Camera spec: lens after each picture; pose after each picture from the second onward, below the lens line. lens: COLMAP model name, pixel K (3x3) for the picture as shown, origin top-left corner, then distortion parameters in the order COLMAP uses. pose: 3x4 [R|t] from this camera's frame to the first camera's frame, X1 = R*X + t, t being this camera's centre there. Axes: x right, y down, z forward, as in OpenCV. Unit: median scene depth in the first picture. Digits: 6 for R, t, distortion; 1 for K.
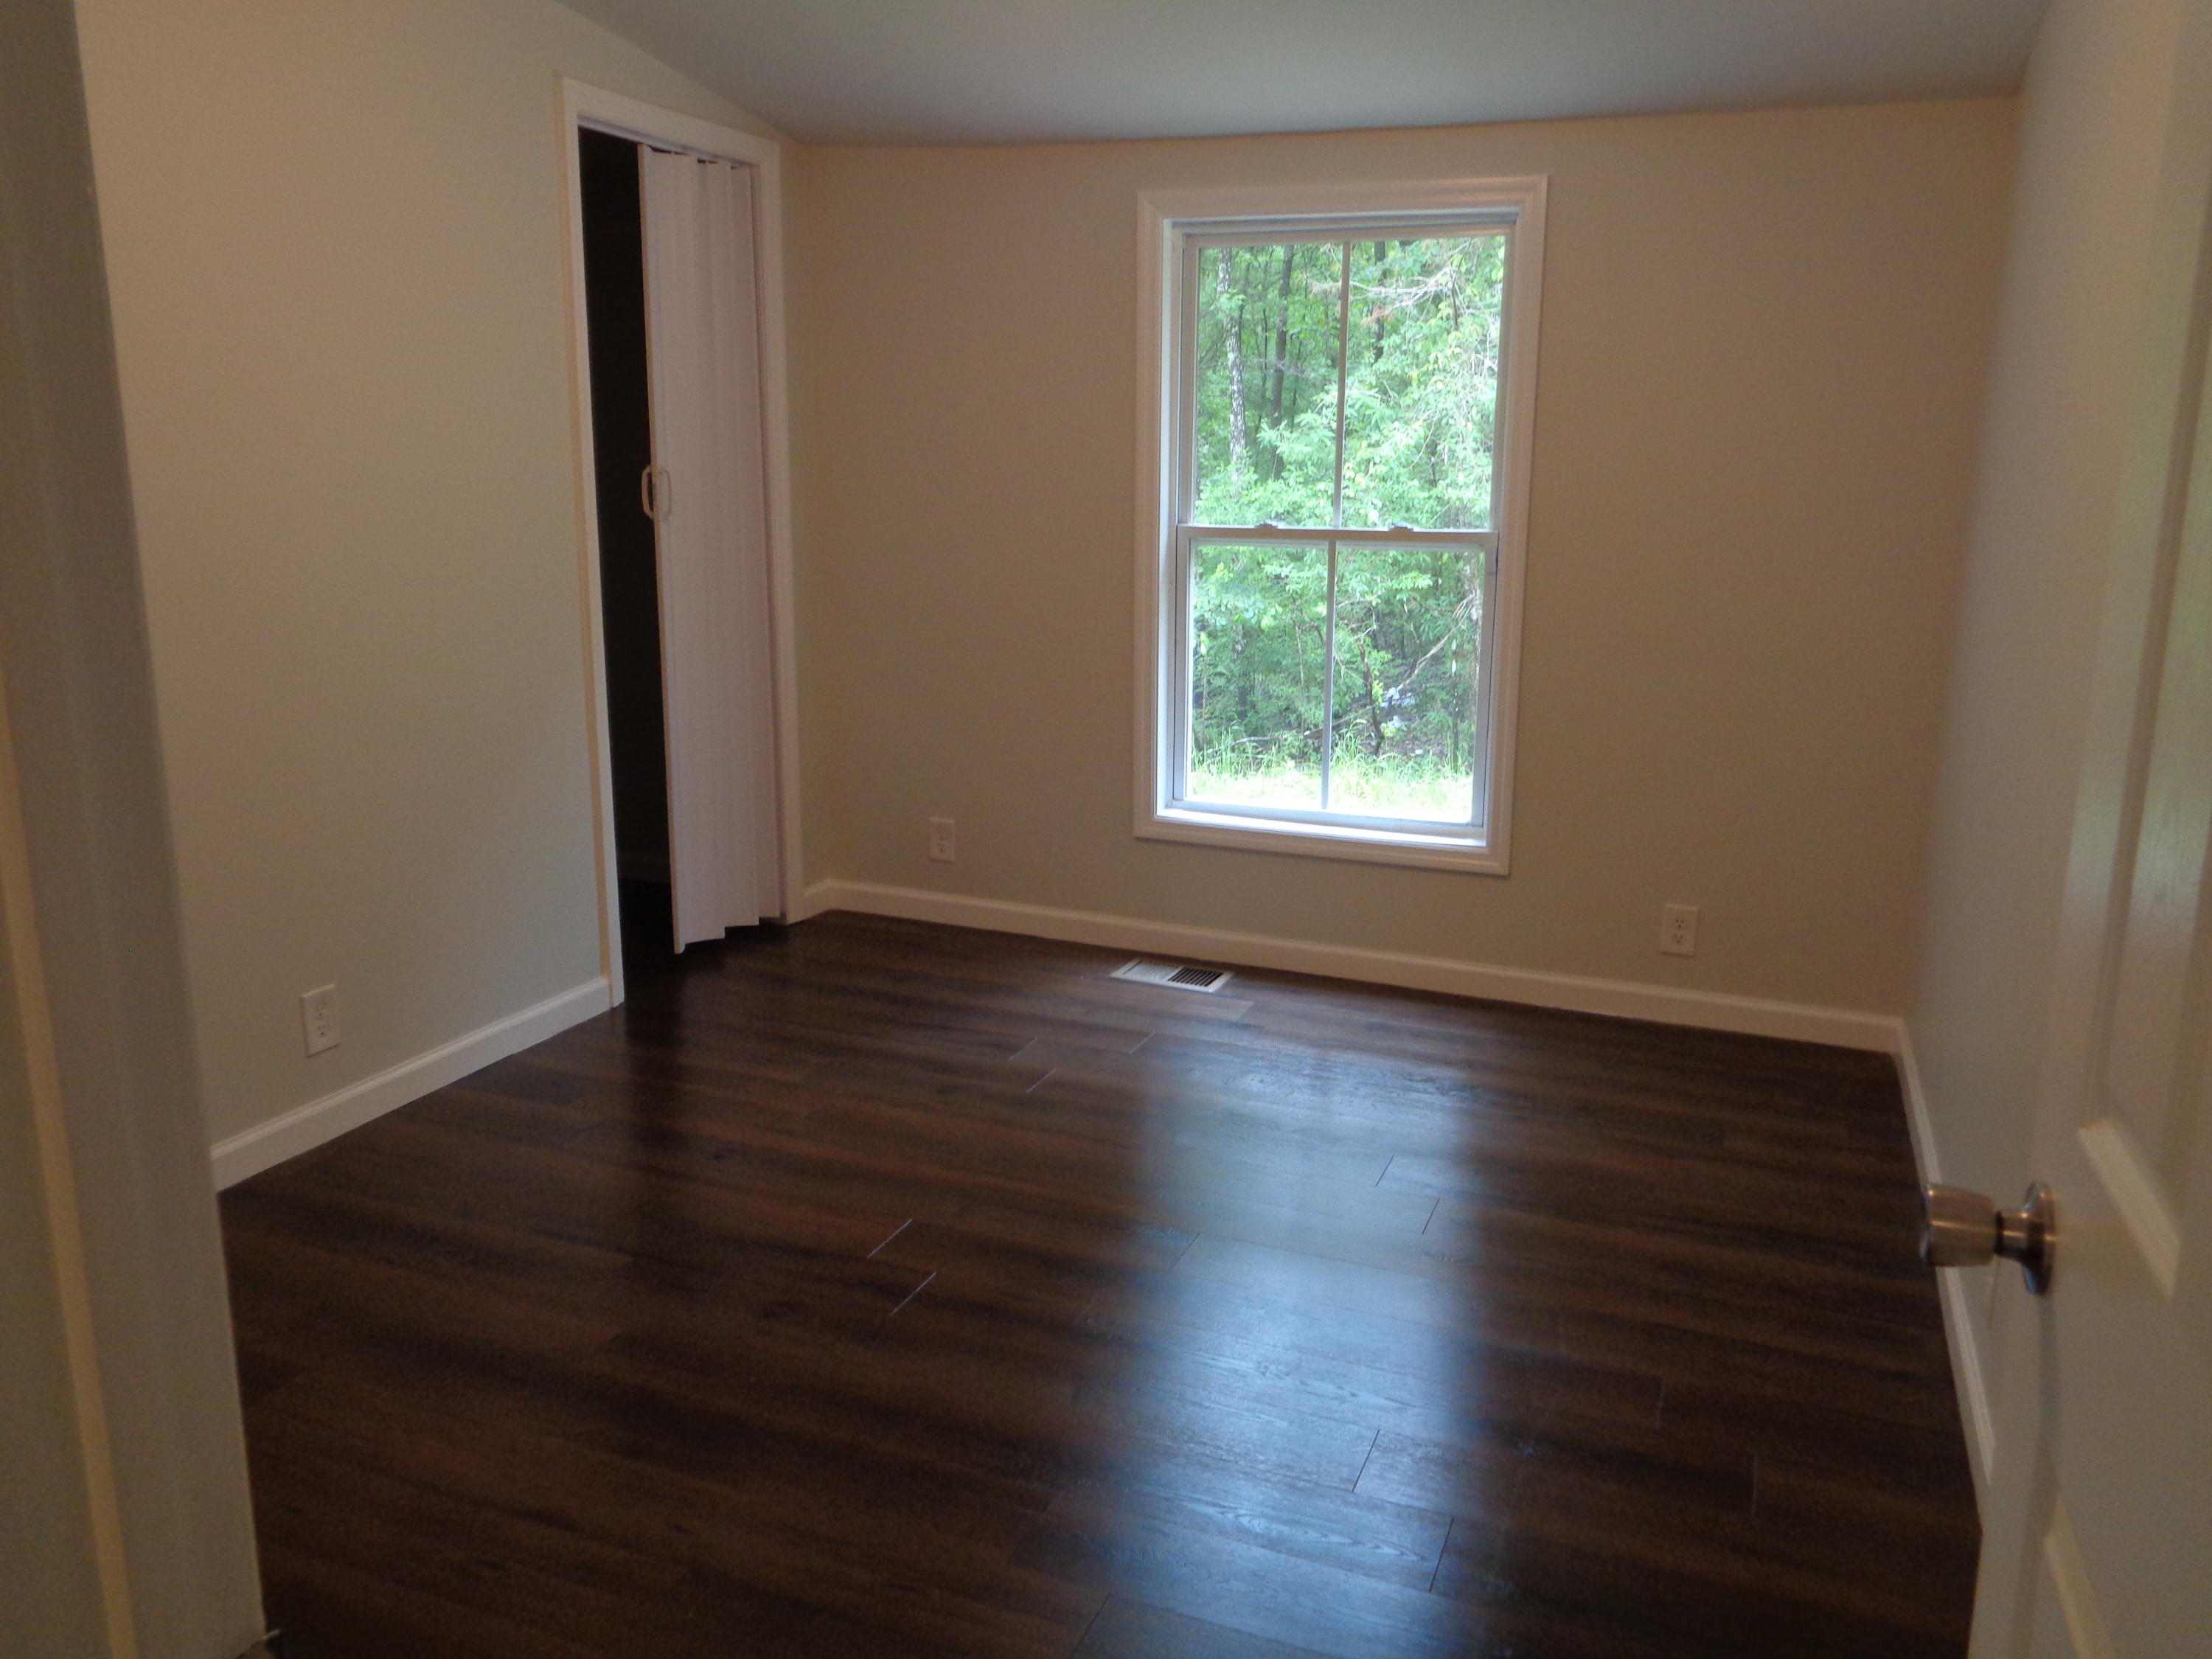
lens RADIAL K [[1657.4, 0, 1106.1], [0, 1657.4, 809.6], [0, 0, 1]] dist [-0.004253, 0.005494]
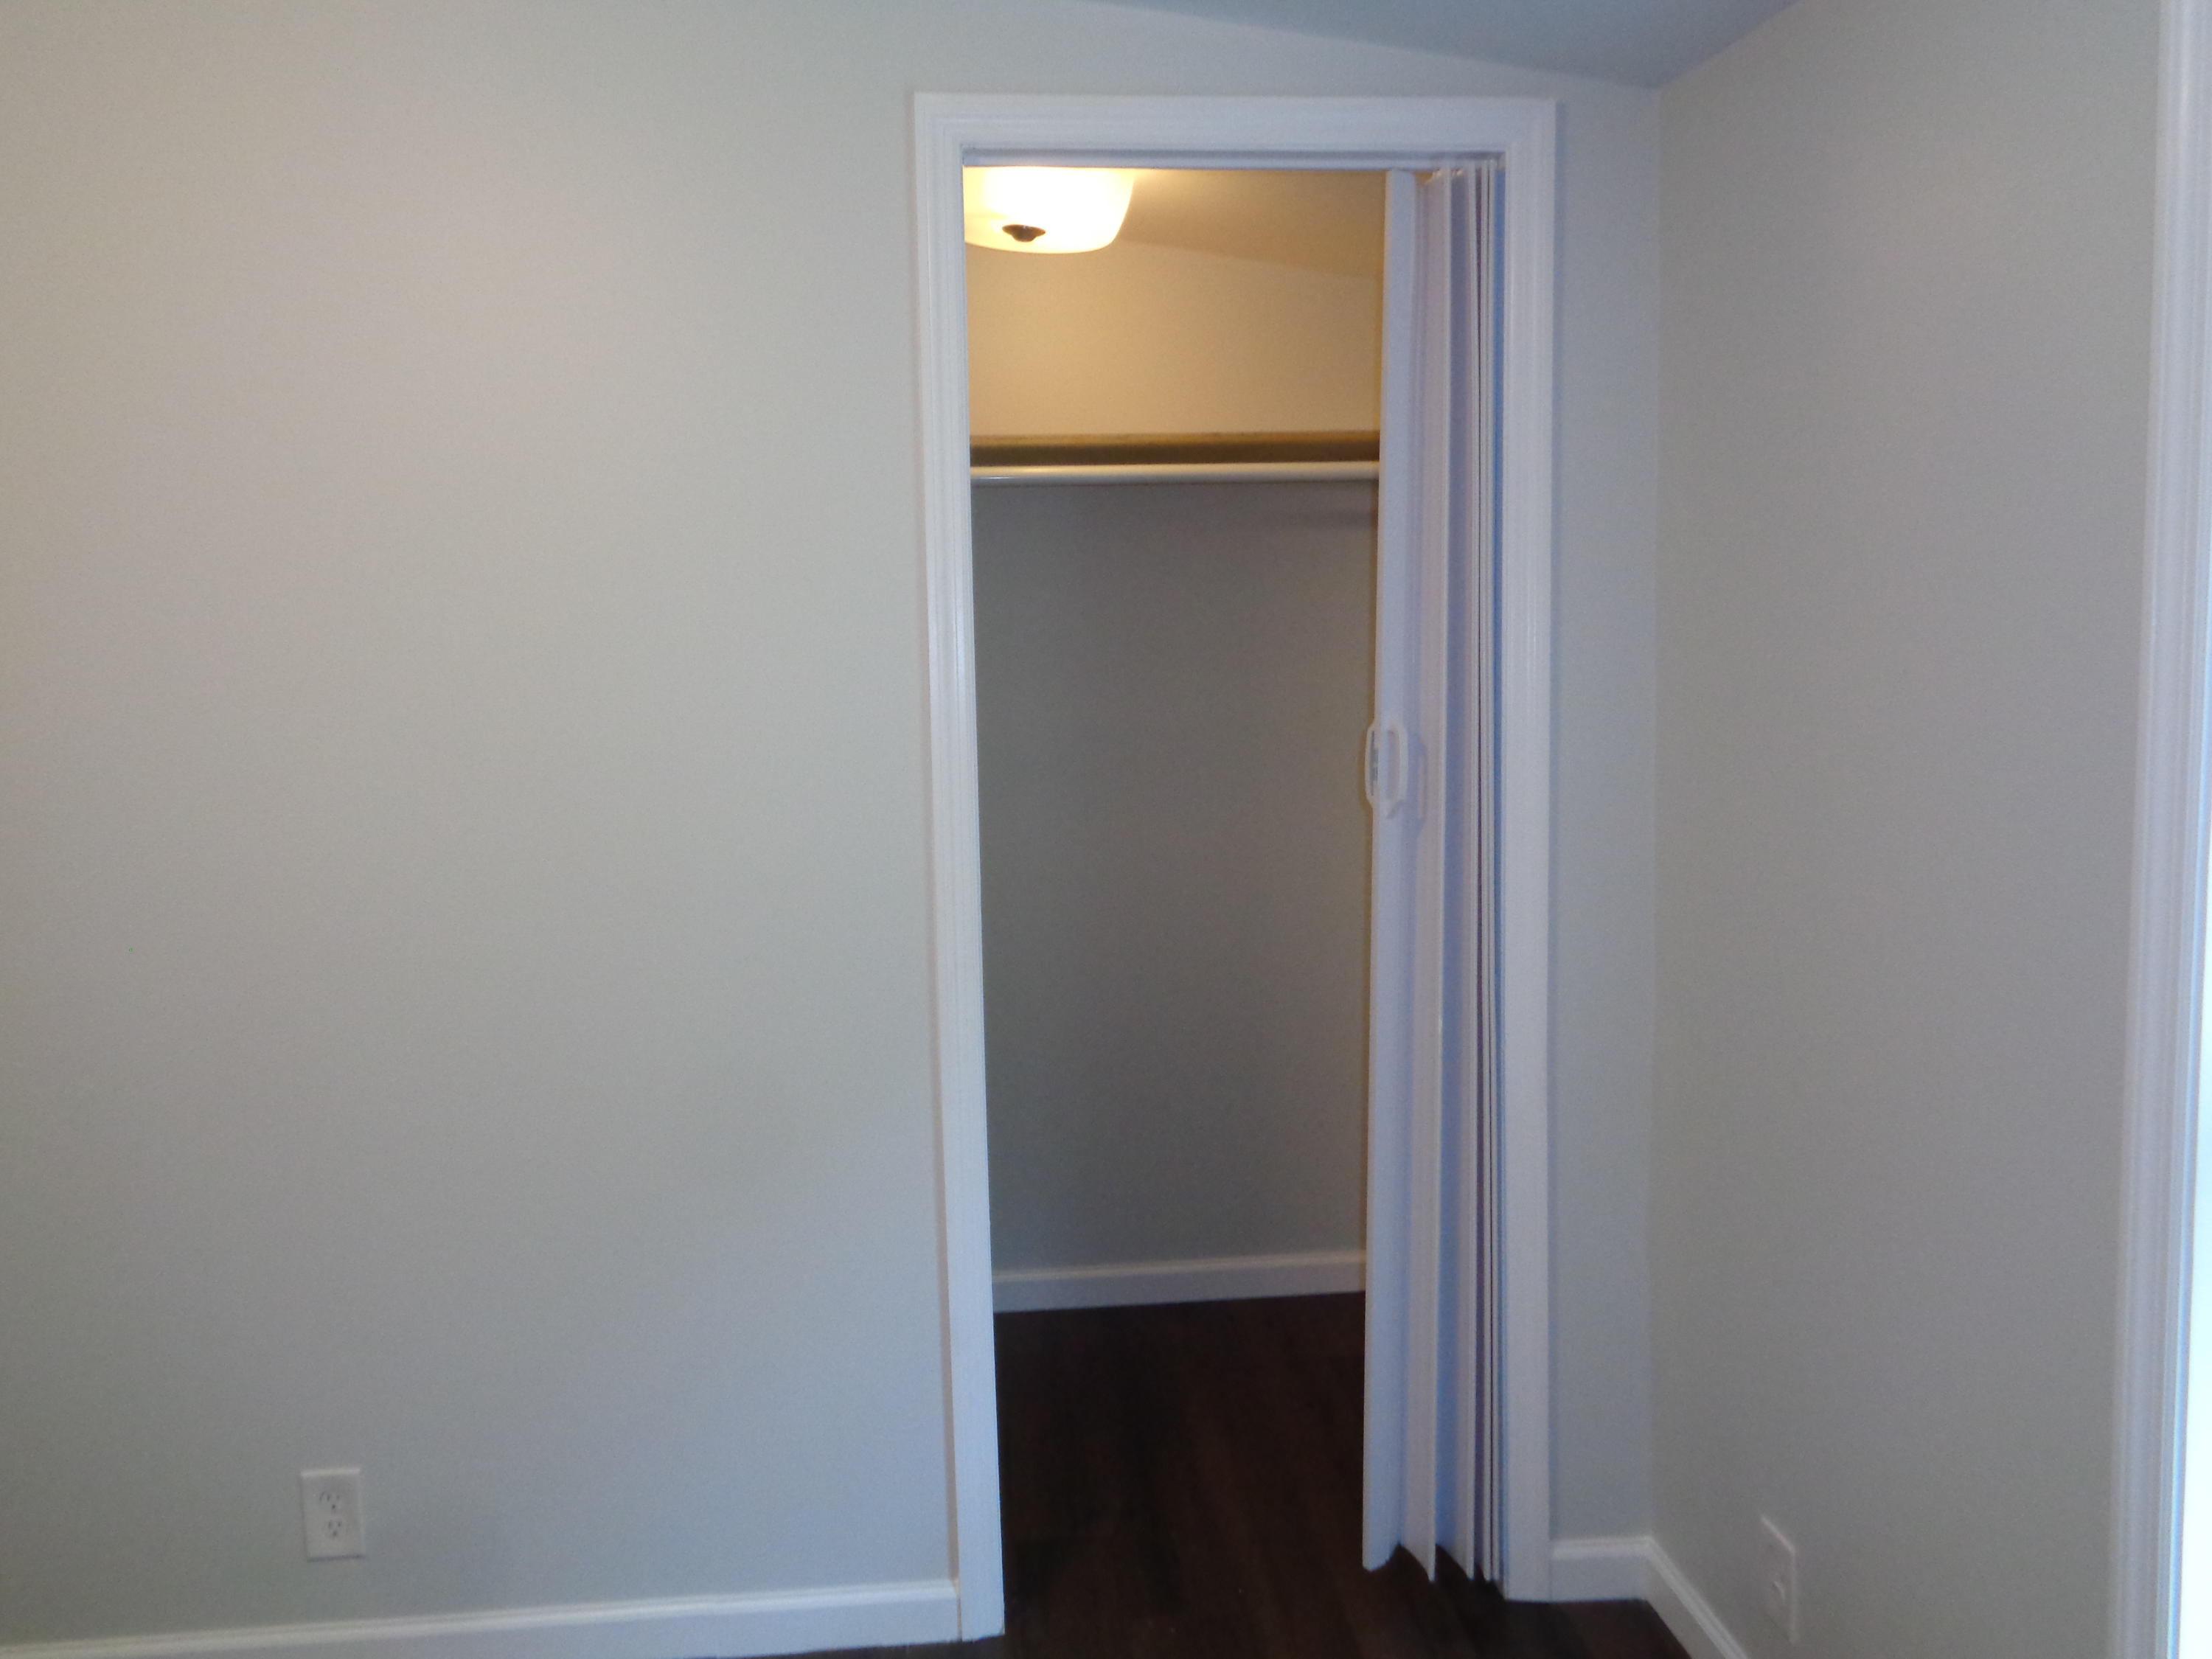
lens RADIAL K [[1657.4, 0, 1106.5], [0, 1657.4, 834.4], [0, 0, 1]] dist [-0.004253, 0.005494]
pose [[0.449814, 0.079070, -0.889615, 0.214112], [-0.163390, 0.986548, 0.005071, -0.164926], [0.878050, 0.143073, 0.456682, 0.700516]]
